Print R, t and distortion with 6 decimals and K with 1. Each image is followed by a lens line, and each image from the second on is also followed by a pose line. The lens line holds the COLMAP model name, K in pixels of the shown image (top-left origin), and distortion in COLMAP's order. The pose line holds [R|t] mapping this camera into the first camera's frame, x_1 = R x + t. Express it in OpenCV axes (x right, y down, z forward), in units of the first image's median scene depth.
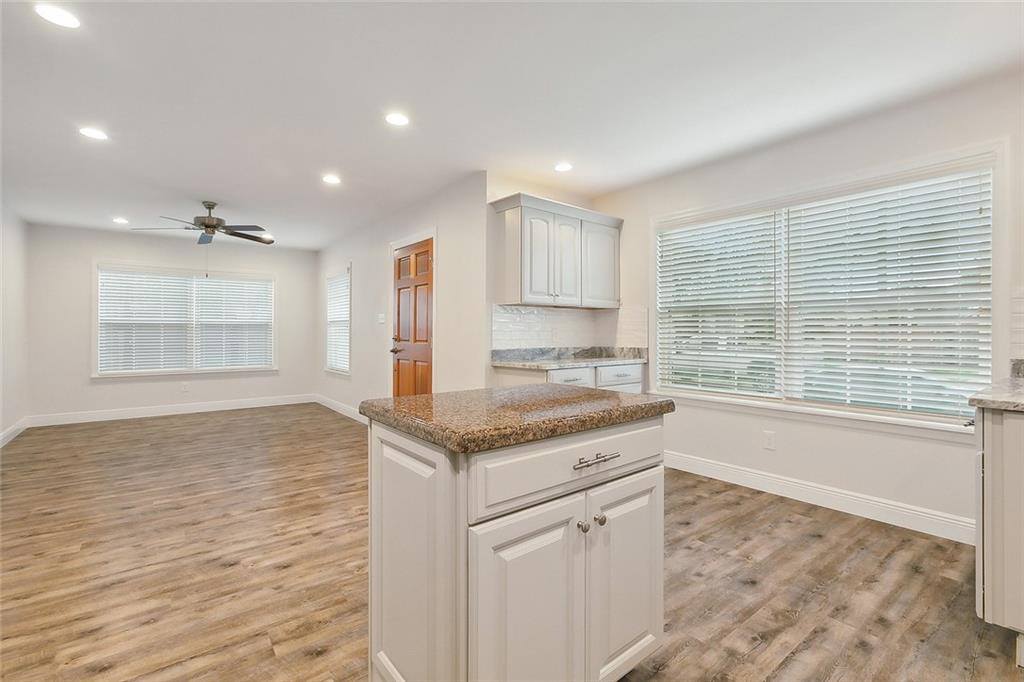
lens RADIAL K [[450.6, 0, 517.2], [0, 450.6, 336.5], [0, 0, 1]] dist [-0.002519, 0.000385]
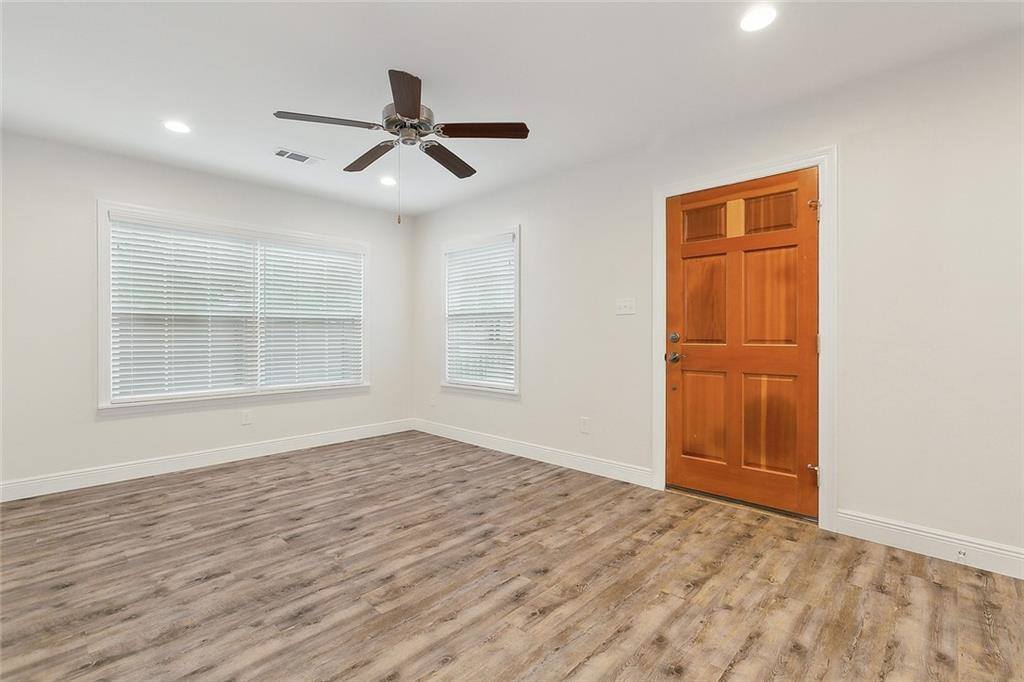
lens RADIAL K [[450.6, 0, 517.2], [0, 450.6, 336.5], [0, 0, 1]] dist [-0.002519, 0.000385]
pose [[0.990070, -0.003741, 0.140527, -0.488249], [0.004538, 0.999975, -0.005351, 0.004573], [-0.140504, 0.005935, 0.990062, 0.348672]]
